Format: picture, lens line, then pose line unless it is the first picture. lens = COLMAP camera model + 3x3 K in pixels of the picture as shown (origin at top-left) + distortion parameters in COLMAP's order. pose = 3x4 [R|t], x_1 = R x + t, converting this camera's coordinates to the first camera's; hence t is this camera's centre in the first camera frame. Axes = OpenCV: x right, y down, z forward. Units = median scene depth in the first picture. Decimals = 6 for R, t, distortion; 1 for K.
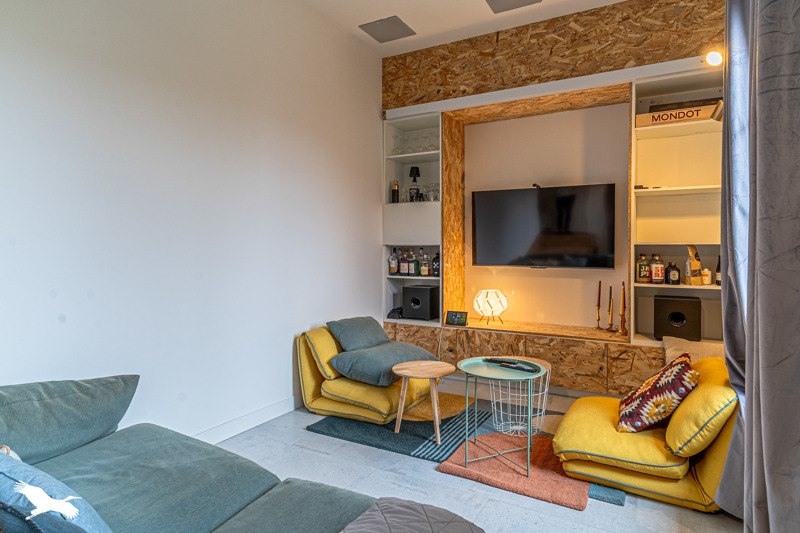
lens RADIAL K [[450.6, 0, 395.4], [0, 450.6, 251.3], [0, 0, 1]] dist [0.004026, 0.000990]
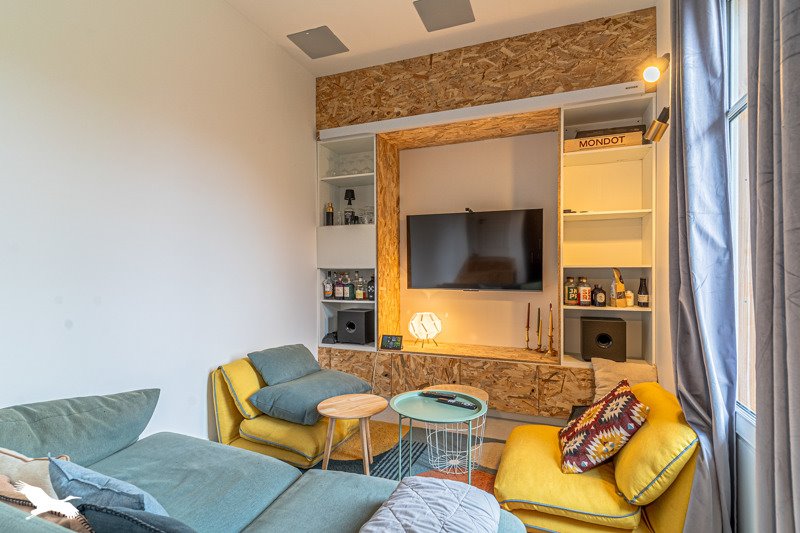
lens RADIAL K [[390.6, 0, 400.0], [0, 390.6, 266.5], [0, 0, 1]] dist [-0.000577, -0.000069]
pose [[0.989546, 0.000348, 0.144220, 0.037470], [0.002598, 0.999792, -0.020239, -0.000613], [-0.144197, 0.020402, 0.989339, 0.180524]]
